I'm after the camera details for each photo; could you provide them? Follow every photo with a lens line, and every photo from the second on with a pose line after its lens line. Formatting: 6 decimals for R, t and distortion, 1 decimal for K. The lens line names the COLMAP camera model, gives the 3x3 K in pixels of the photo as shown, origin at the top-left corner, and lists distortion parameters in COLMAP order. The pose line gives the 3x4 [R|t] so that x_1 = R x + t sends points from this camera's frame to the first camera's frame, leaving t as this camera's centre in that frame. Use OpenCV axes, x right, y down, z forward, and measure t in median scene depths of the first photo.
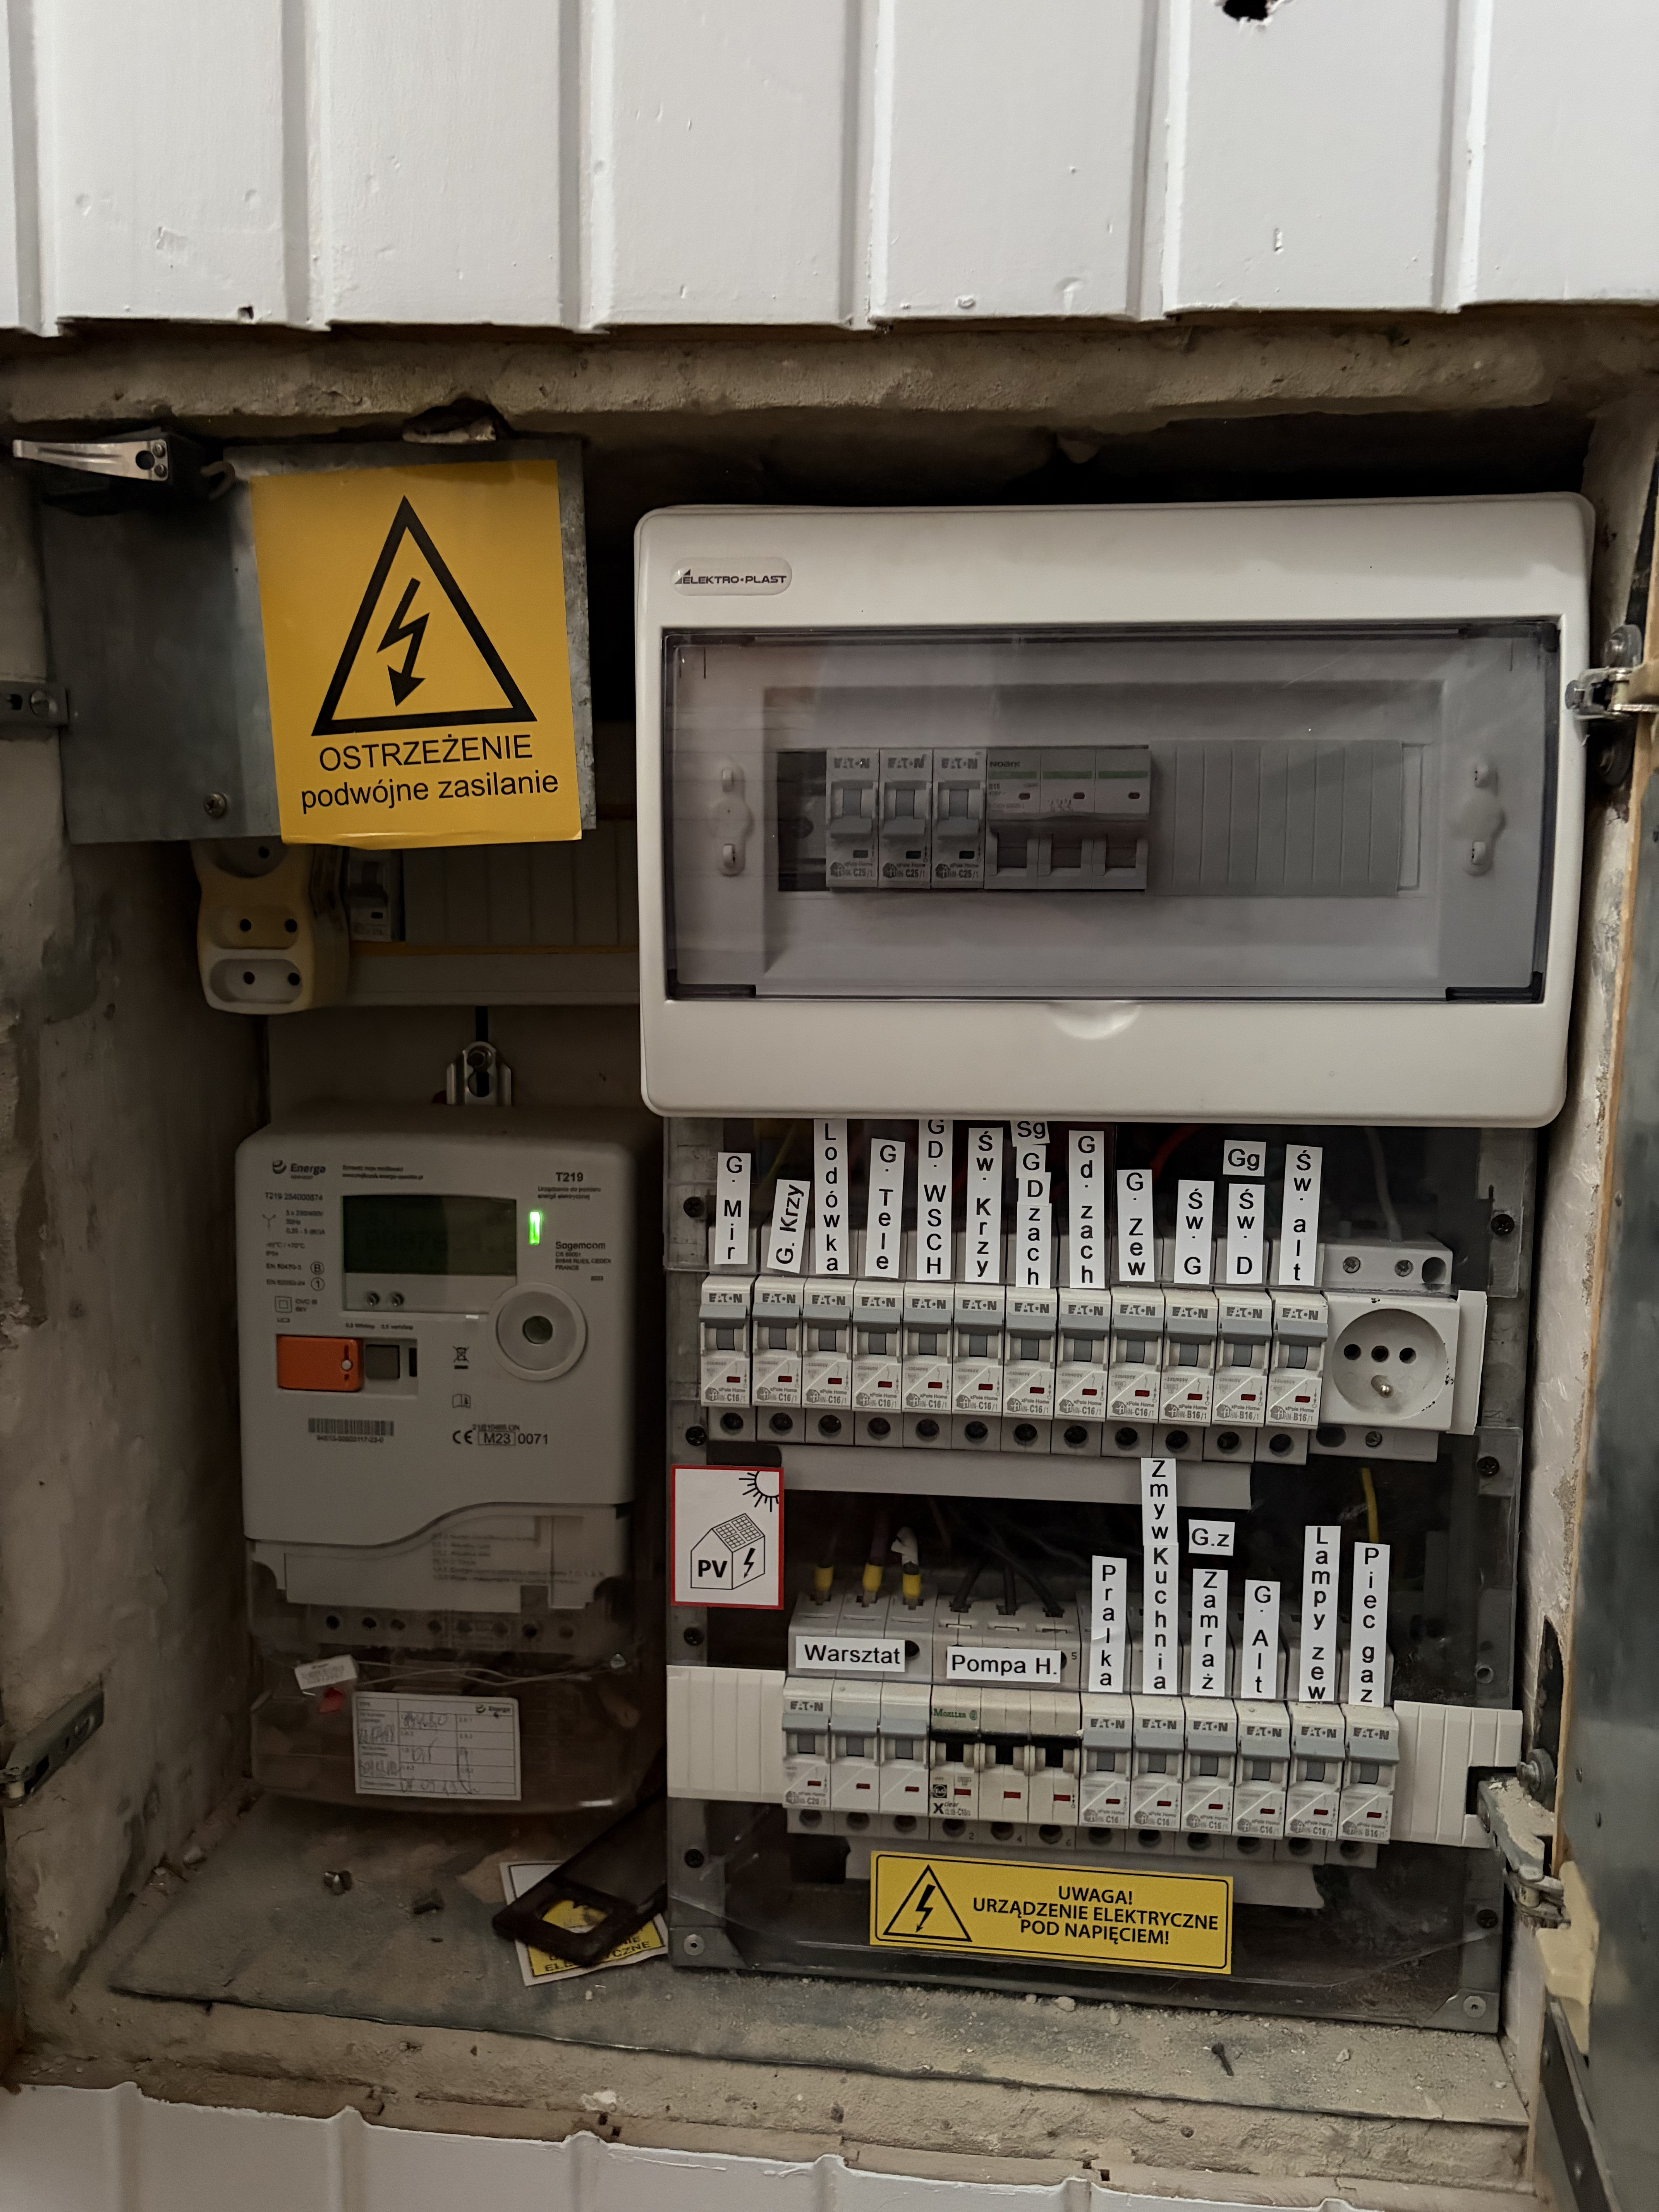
lens RADIAL K [[1646.4, 0, 864.2], [0, 1646.4, 1104.0], [0, 0, 1]] dist [0.002241, -0.033751]
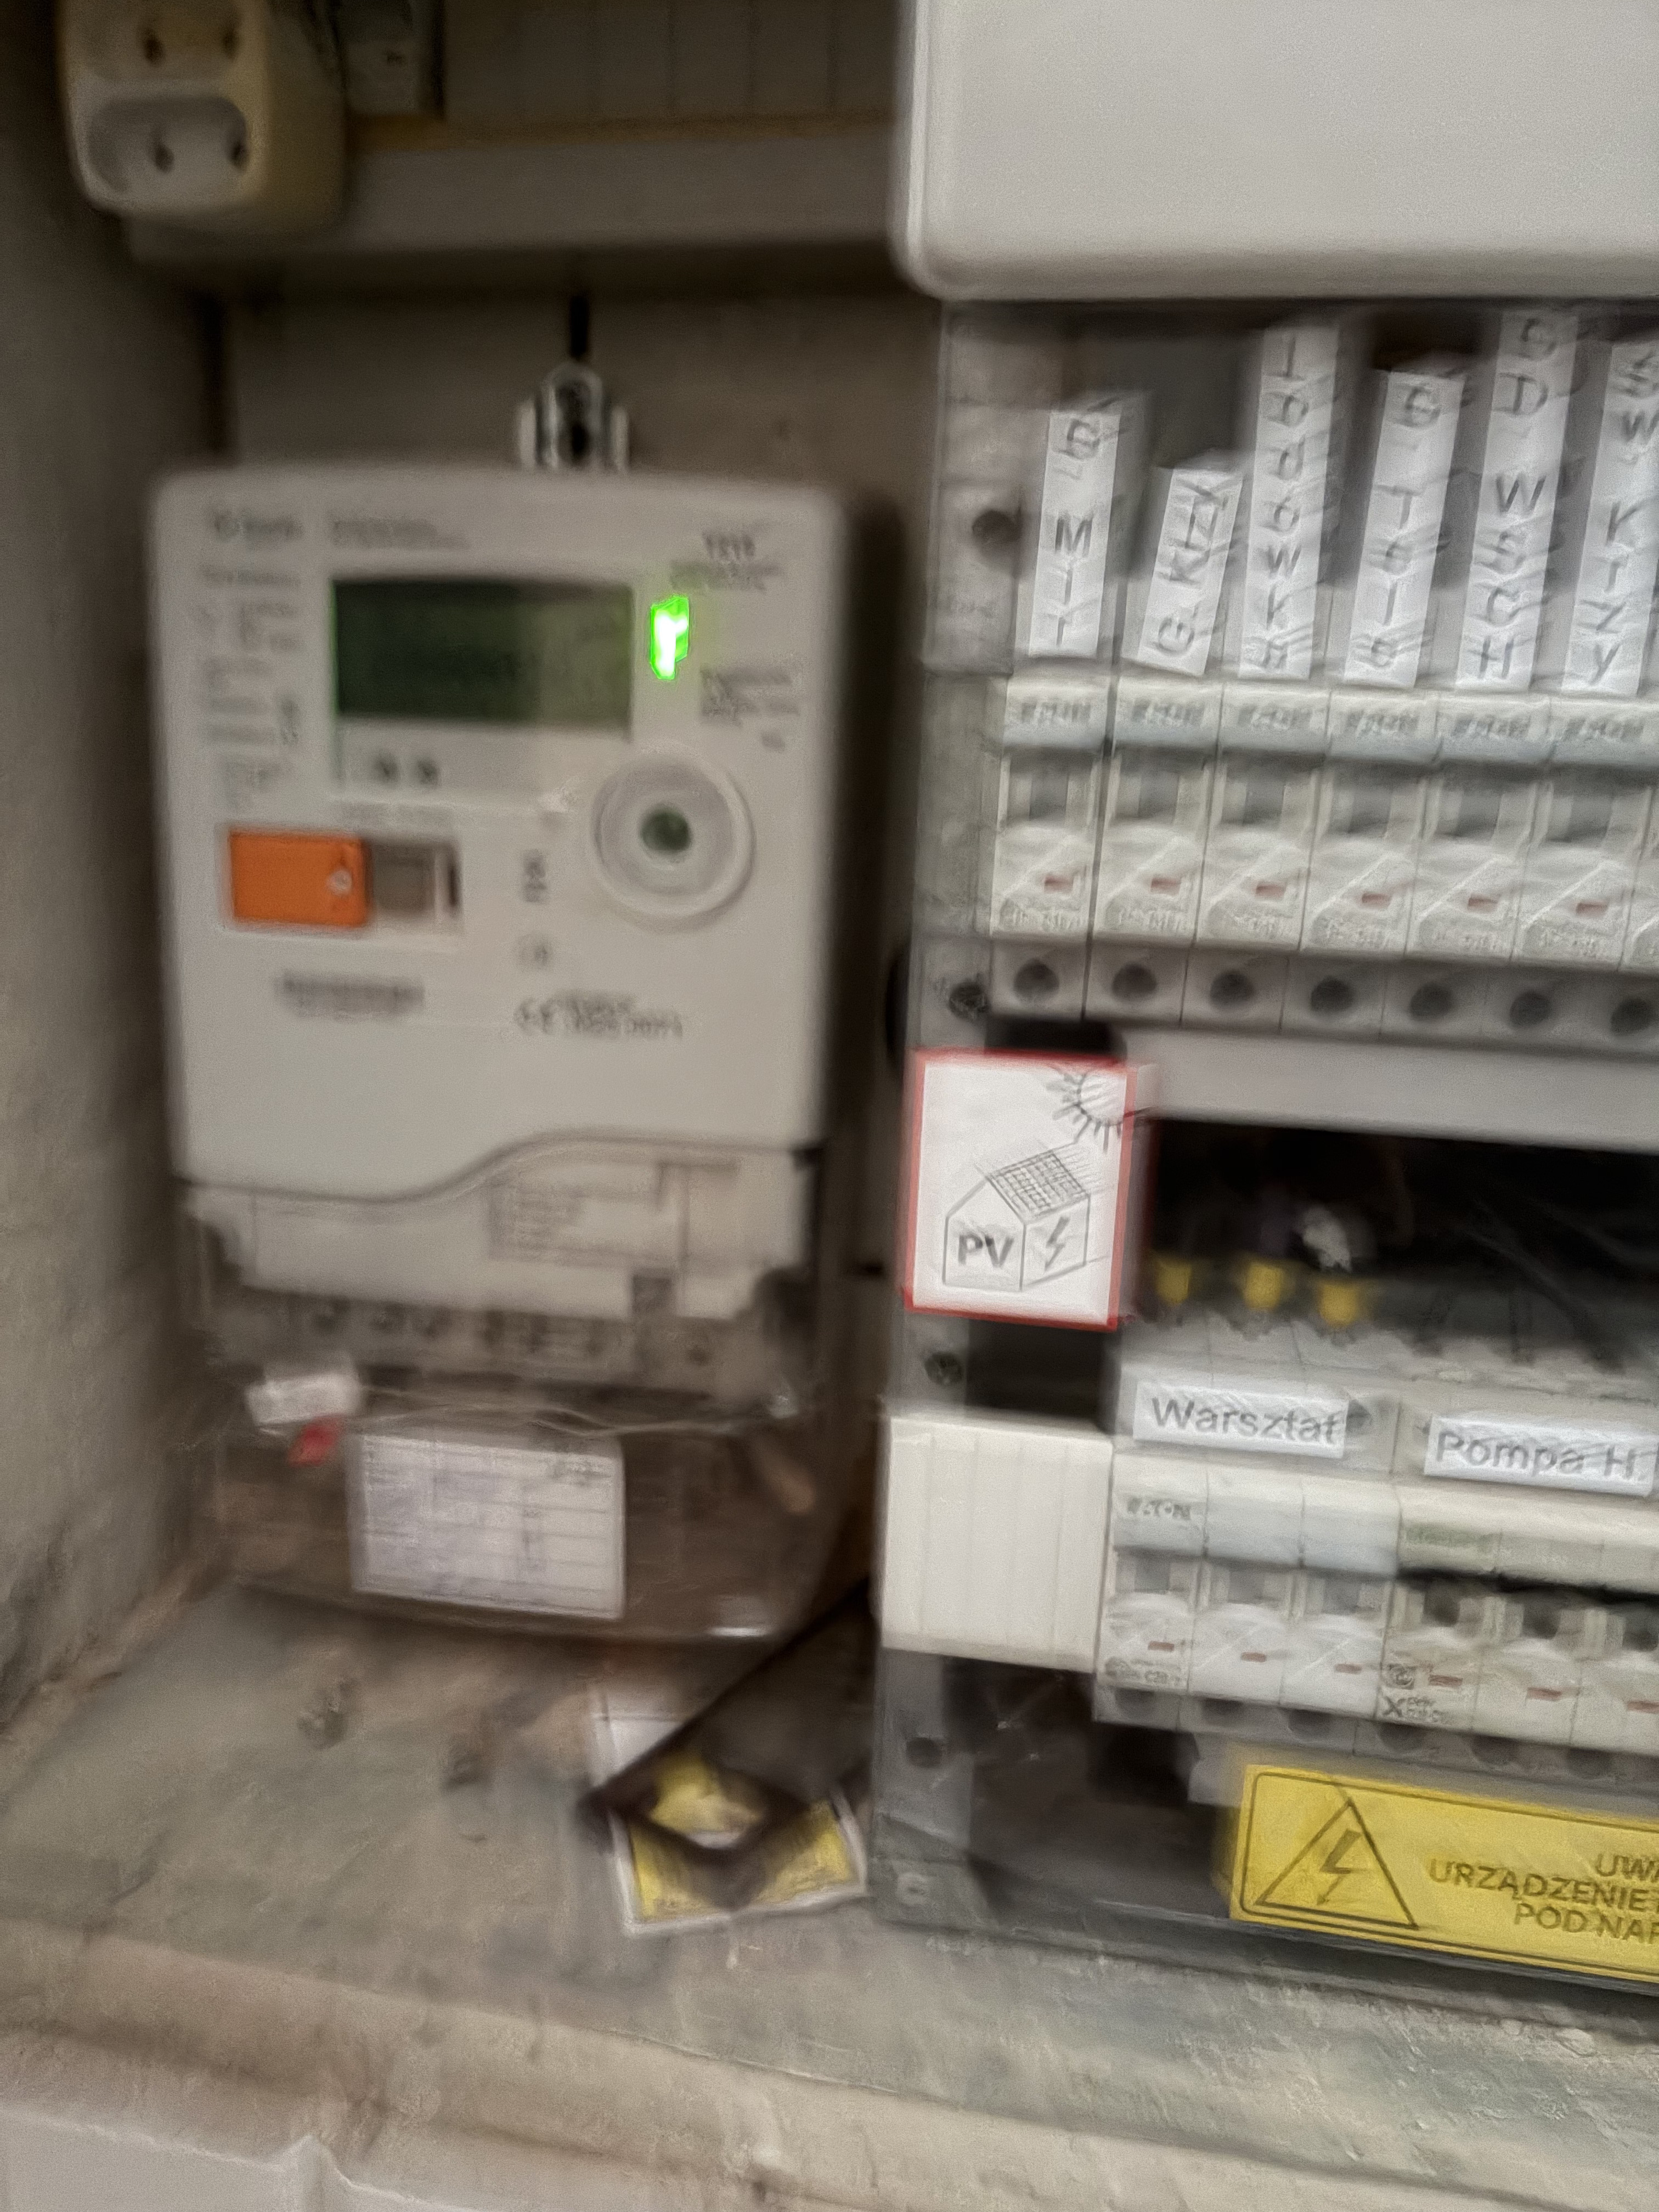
lens RADIAL K [[1688.1, 0, 829.5], [0, 1688.1, 1106.0], [0, 0, 1]] dist [0.050284, -0.108149]
pose [[0.995804, 0.047347, -0.078308, -0.100539], [-0.035728, 0.988986, 0.143632, 0.156554], [0.084246, -0.140231, 0.986528, 0.449893]]
